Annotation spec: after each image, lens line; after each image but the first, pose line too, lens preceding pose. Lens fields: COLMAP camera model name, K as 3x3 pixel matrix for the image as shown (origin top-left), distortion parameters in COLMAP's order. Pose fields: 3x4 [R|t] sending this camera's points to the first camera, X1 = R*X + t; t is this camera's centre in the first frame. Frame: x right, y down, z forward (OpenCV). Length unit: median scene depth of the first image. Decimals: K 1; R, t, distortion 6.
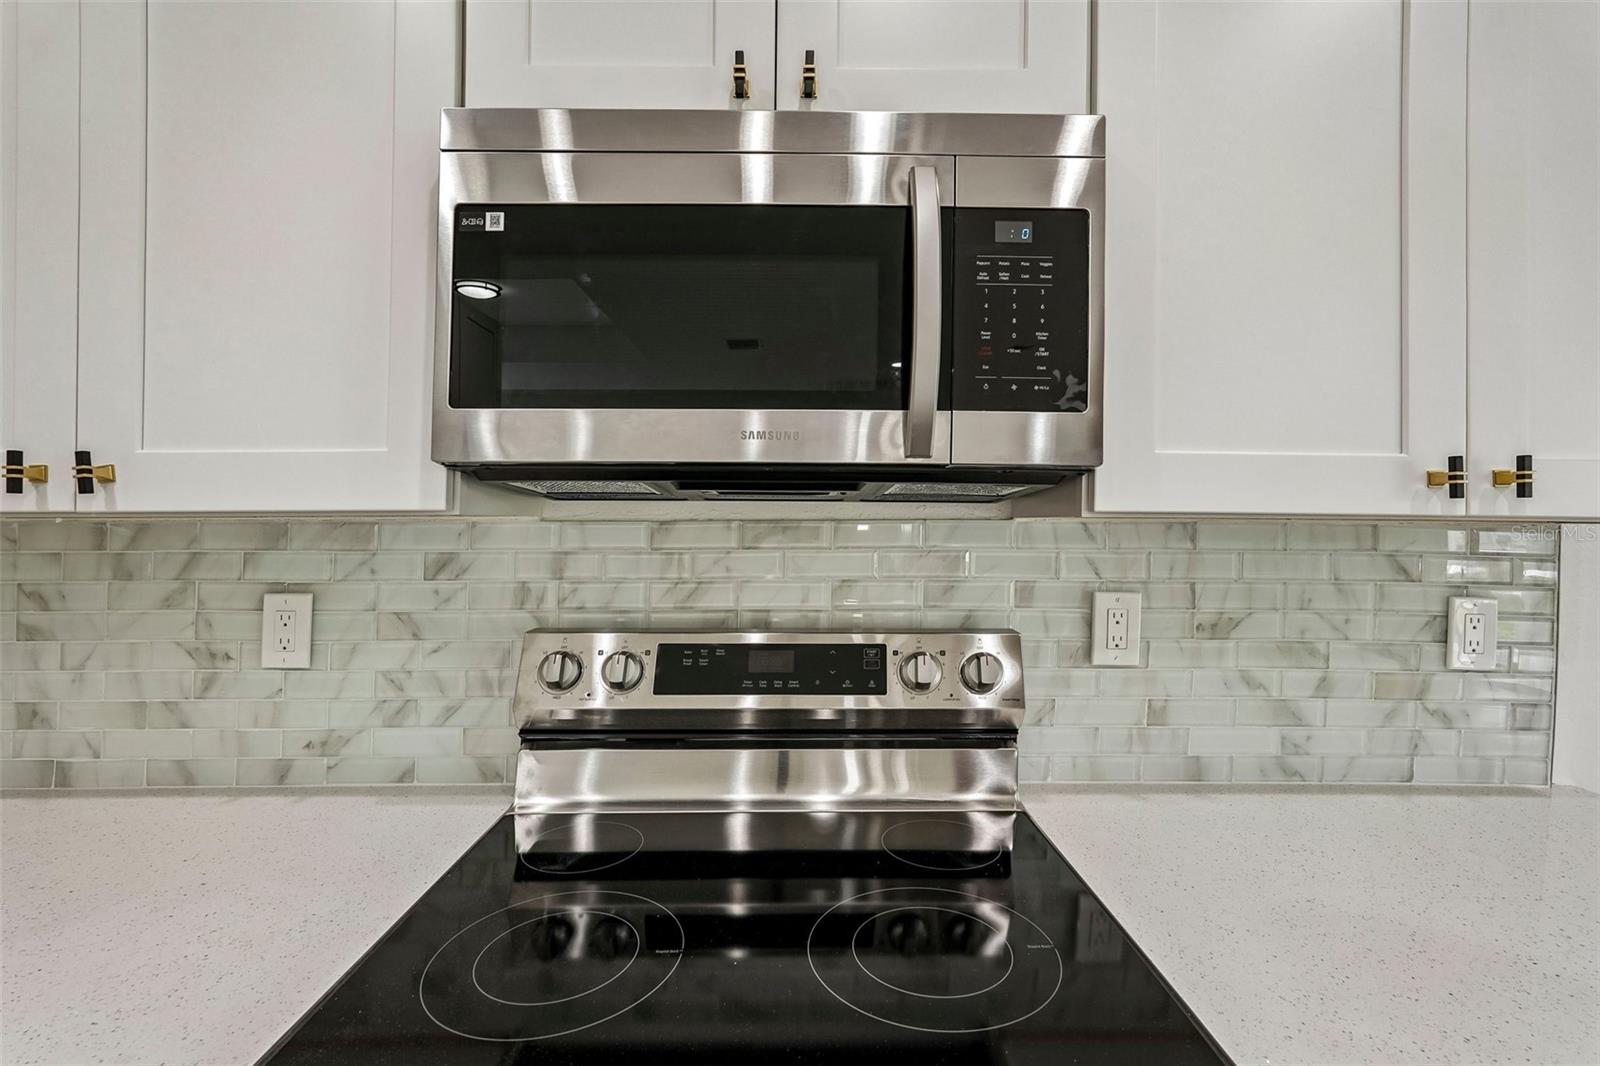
lens RADIAL K [[714.3, 0, 788.3], [0, 714.3, 524.1], [0, 0, 1]] dist [0.003836, 0.002824]
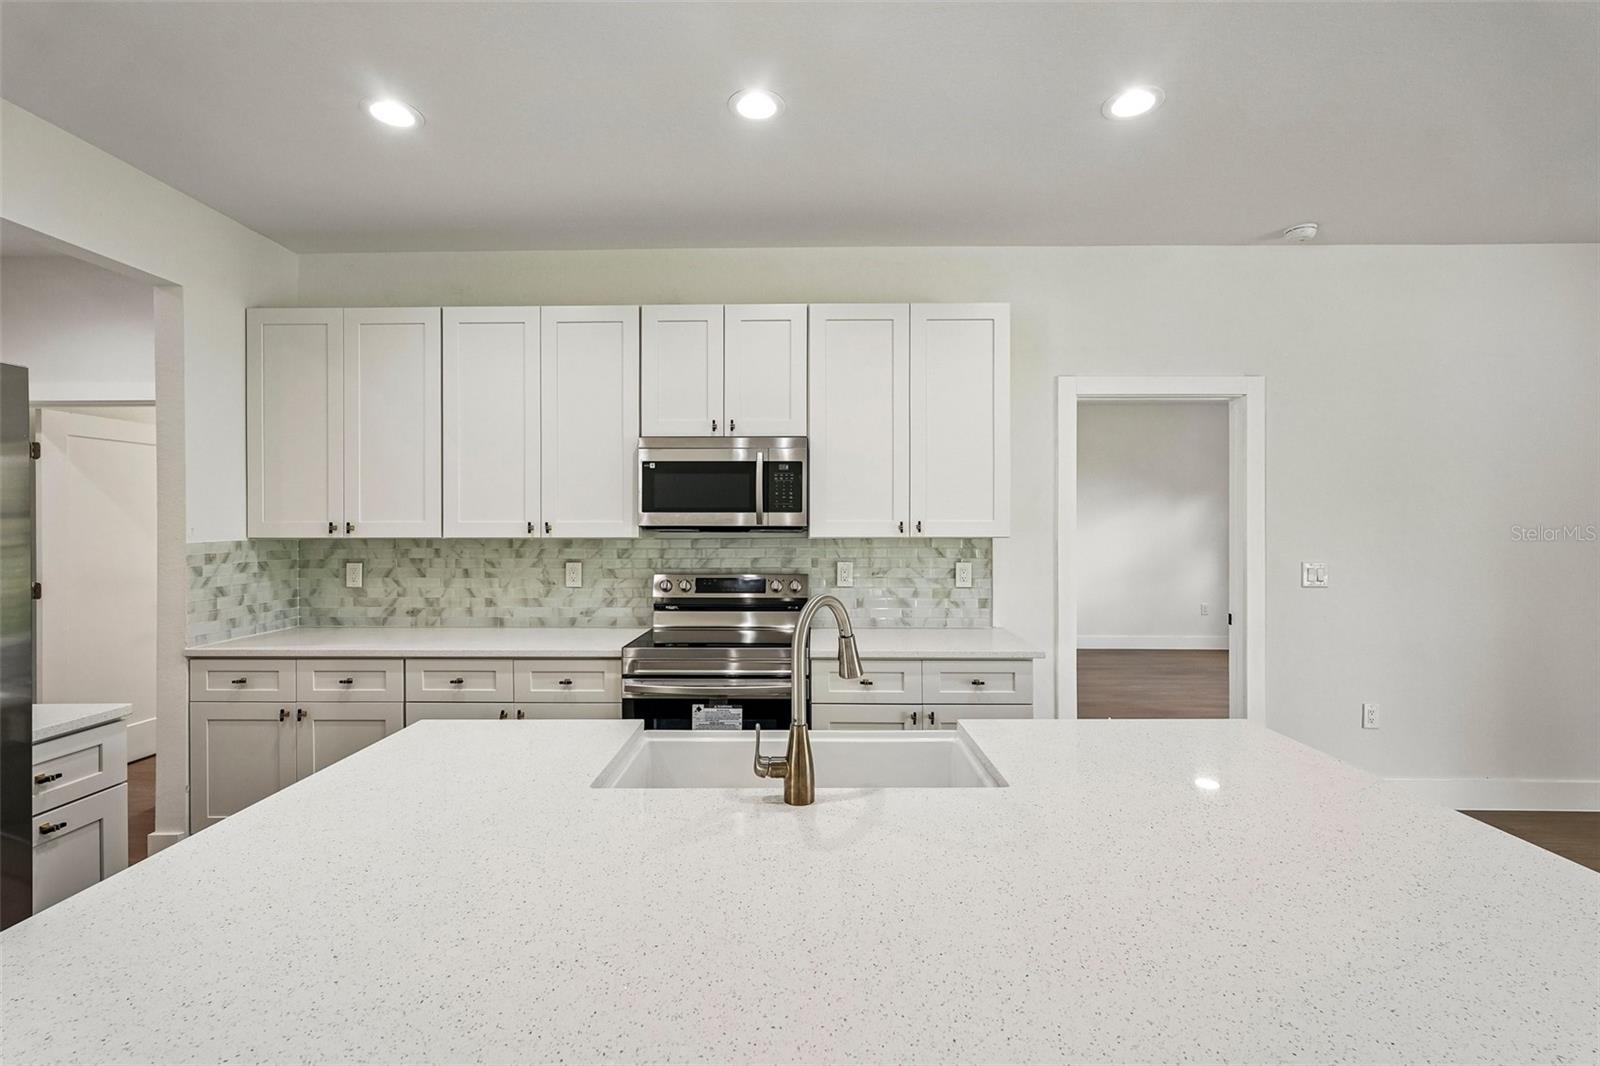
lens RADIAL K [[714.3, 0, 811.0], [0, 714.3, 523.5], [0, 0, 1]] dist [0.003836, 0.002824]
pose [[0.999385, -0.002194, -0.034985, 0.419099], [0.002195, 0.999998, -0.000004, -0.067552], [0.034985, -0.000073, 0.999388, -2.018384]]
